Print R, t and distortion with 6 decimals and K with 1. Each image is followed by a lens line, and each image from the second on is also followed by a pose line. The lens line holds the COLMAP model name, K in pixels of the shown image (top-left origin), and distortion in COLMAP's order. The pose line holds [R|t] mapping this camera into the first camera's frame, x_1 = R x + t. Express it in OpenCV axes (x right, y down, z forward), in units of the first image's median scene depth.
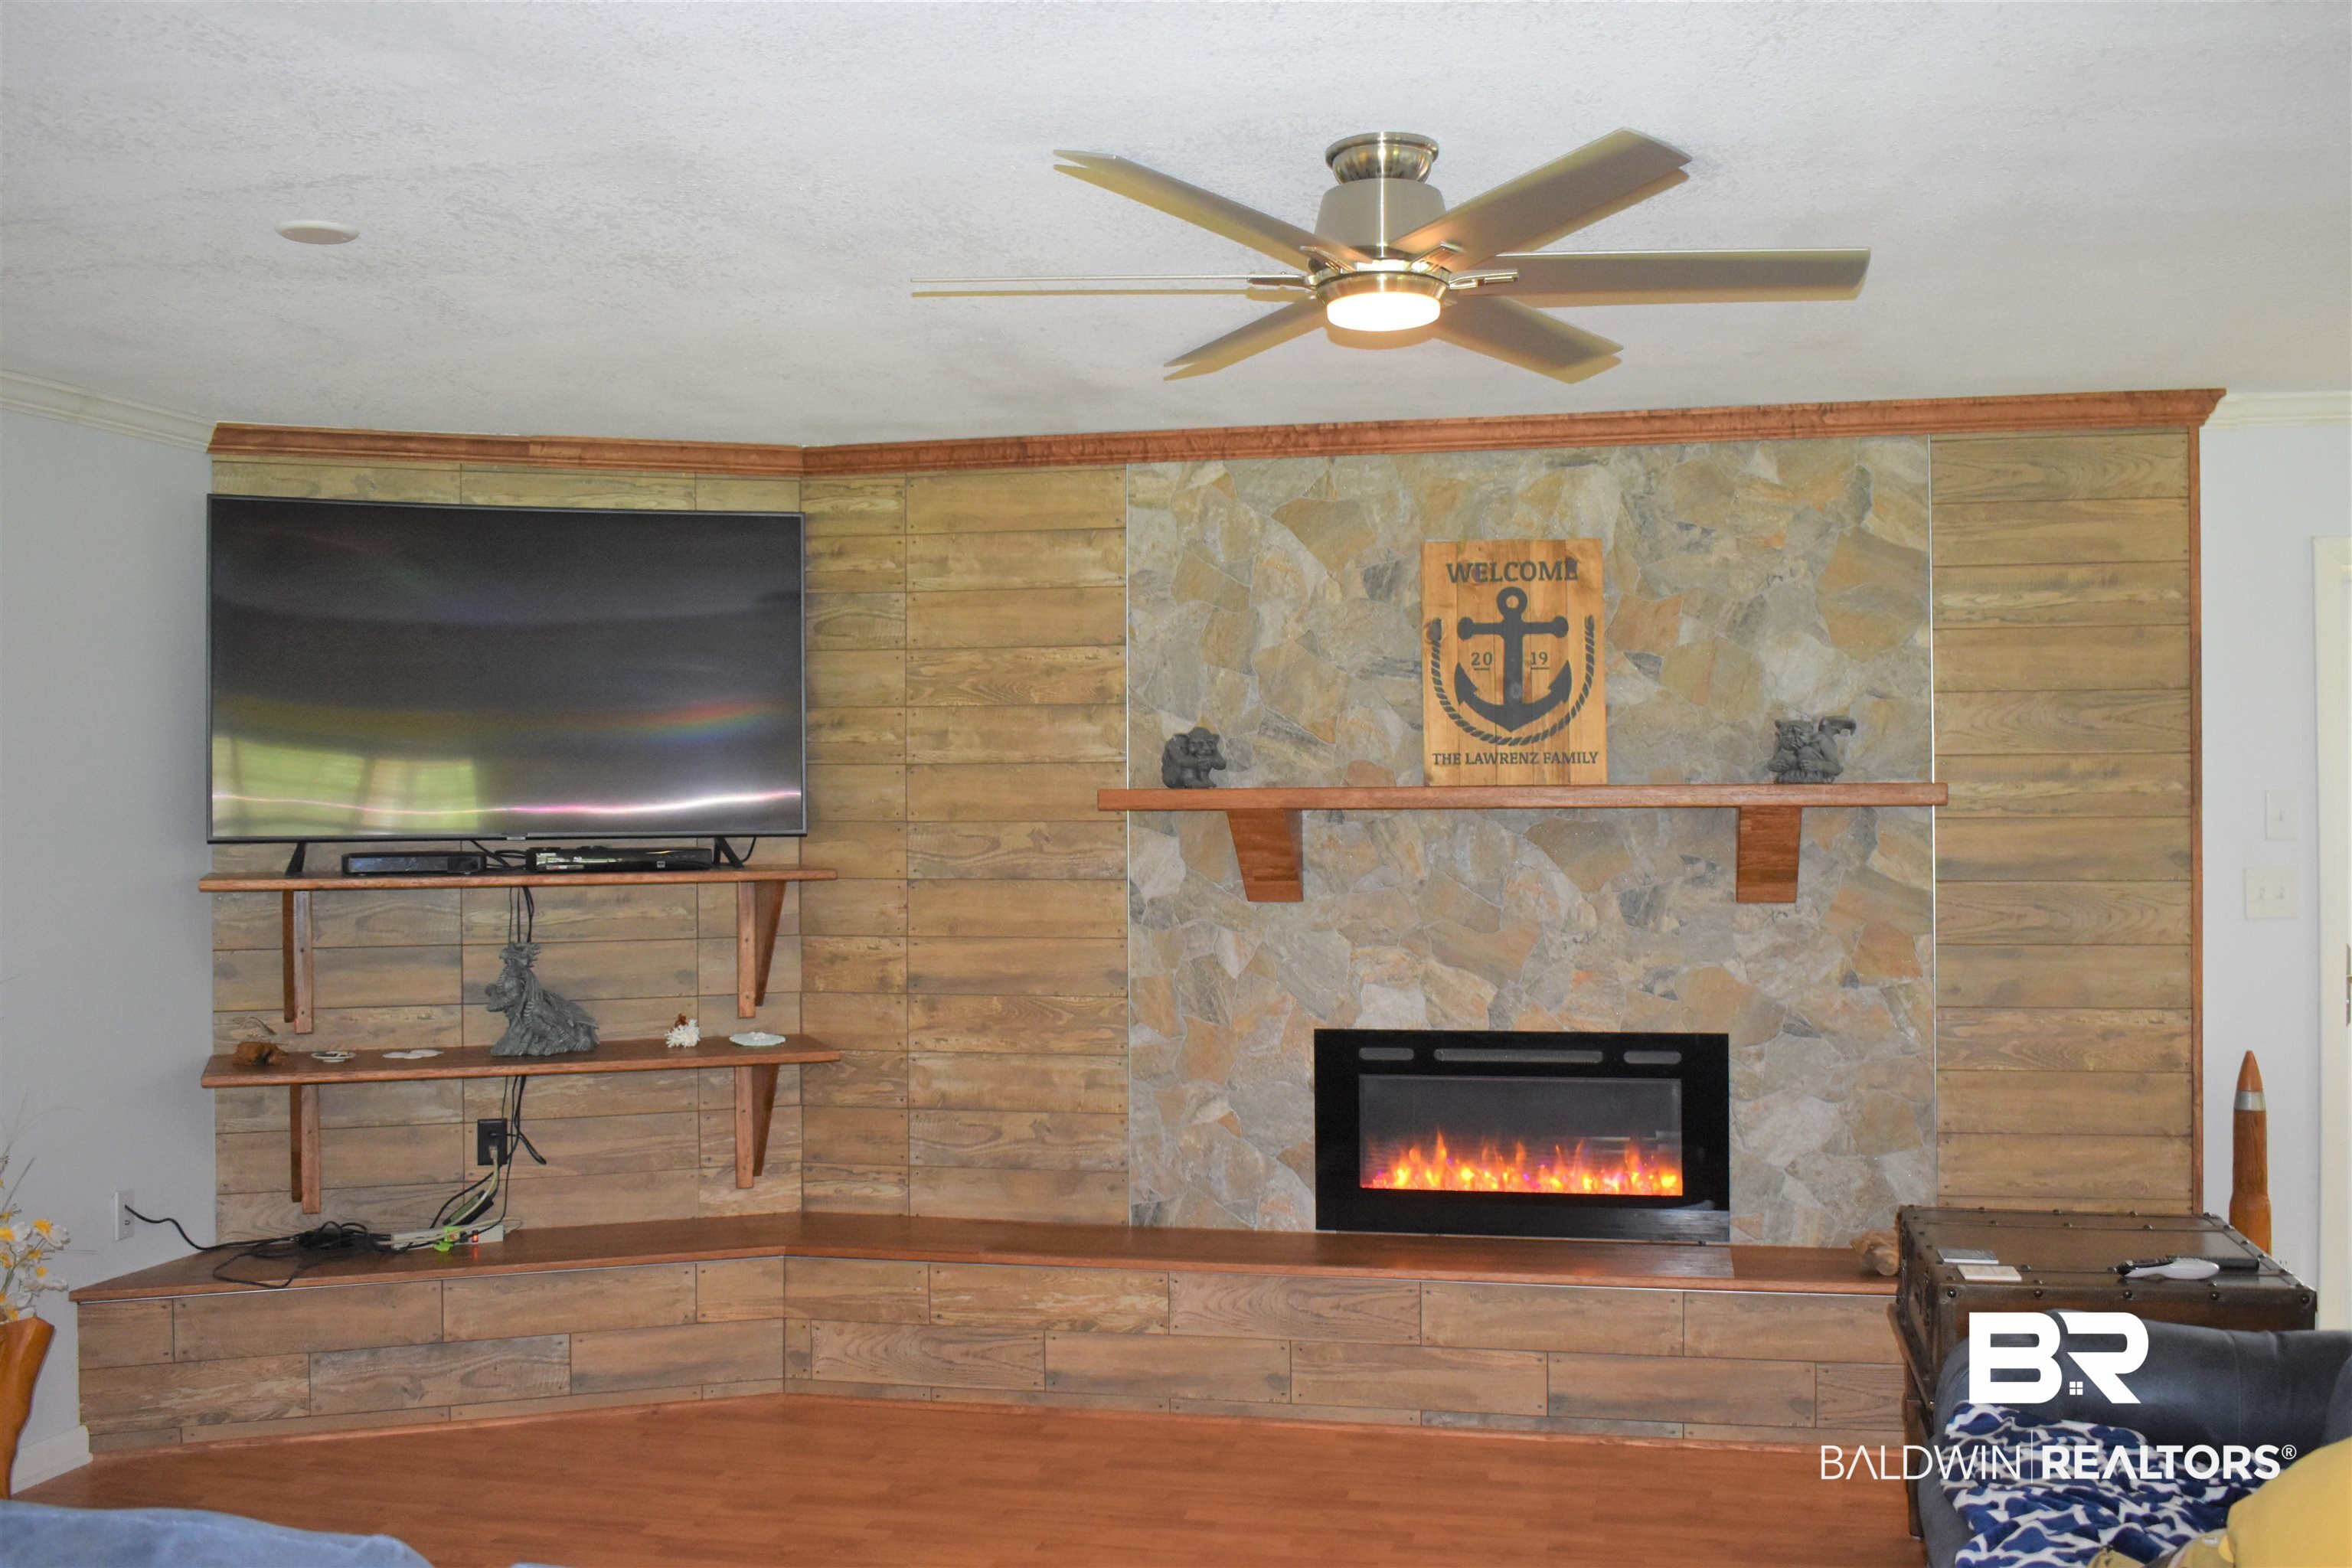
lens RADIAL K [[2221.5, 0, 1176.7], [0, 2221.5, 798.6], [0, 0, 1]] dist [-0.078195, 0.000000]
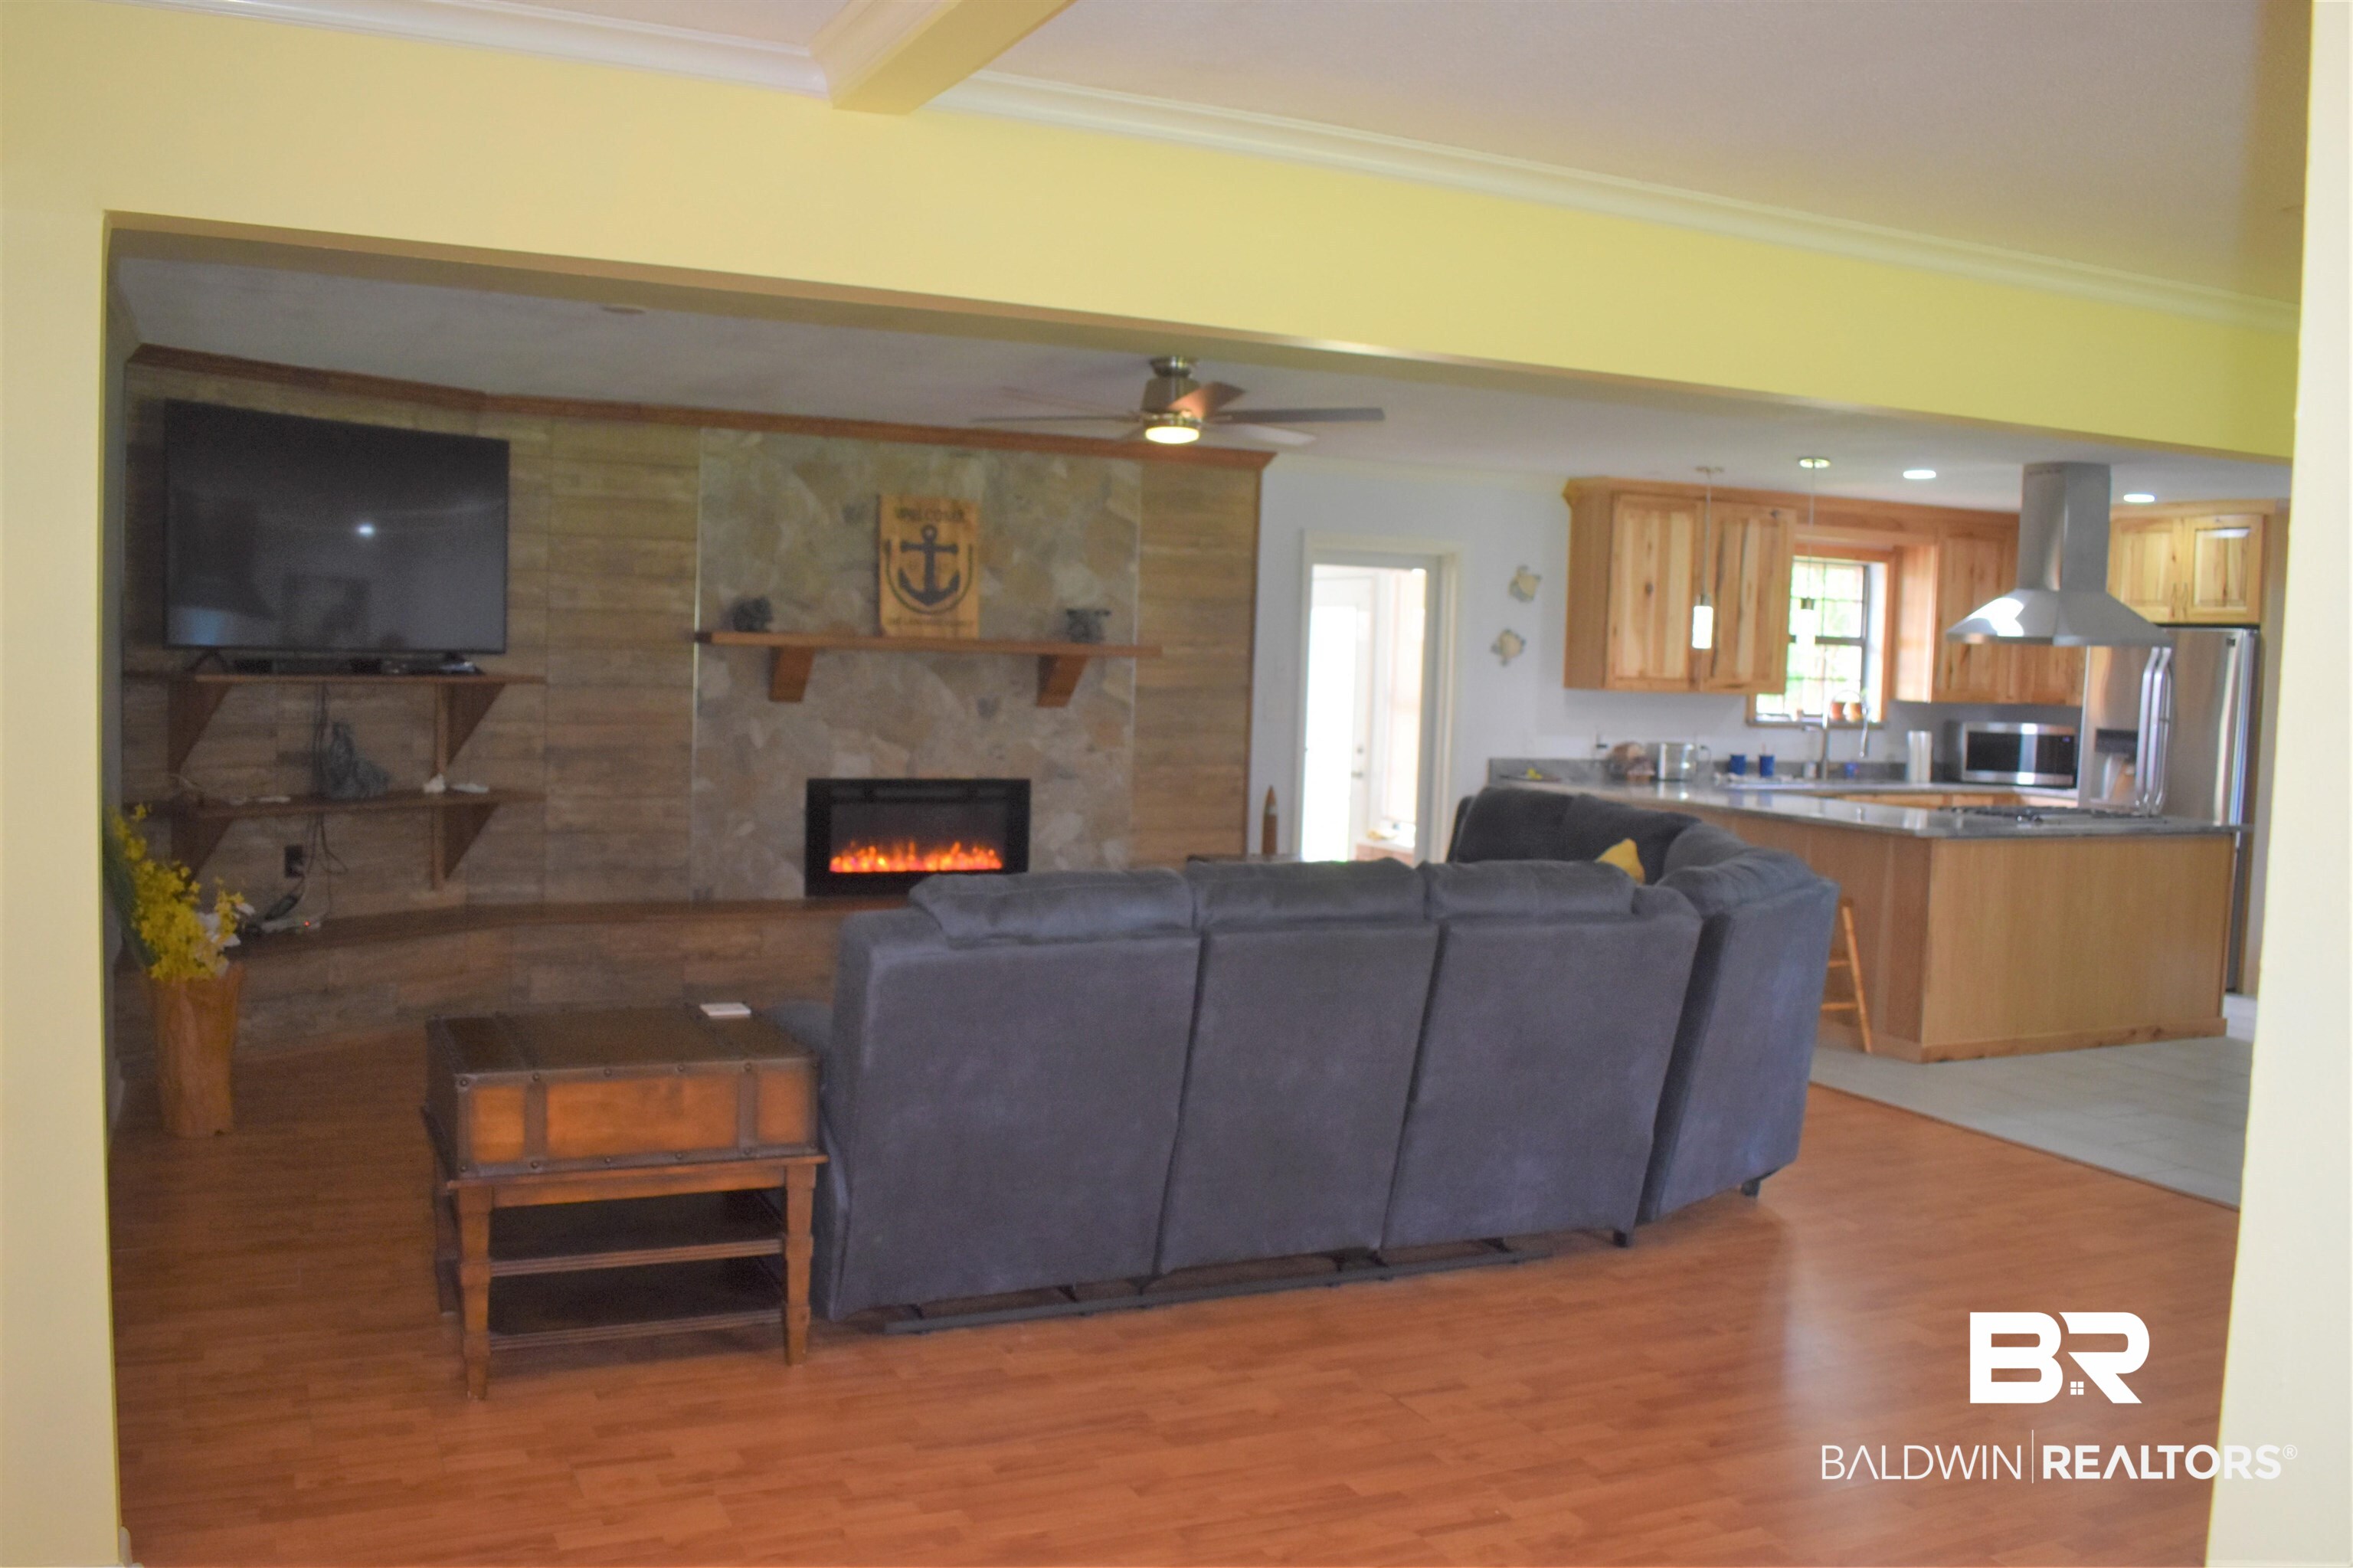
lens RADIAL K [[1888.1, 0, 1177.1], [0, 1888.1, 778.2], [0, 0, 1]] dist [-0.088763, 0.007103]
pose [[0.797276, -0.006934, 0.603575, -0.586997], [-0.038434, 0.997322, 0.062225, 0.004279], [-0.602390, -0.072808, 0.794874, -0.309333]]
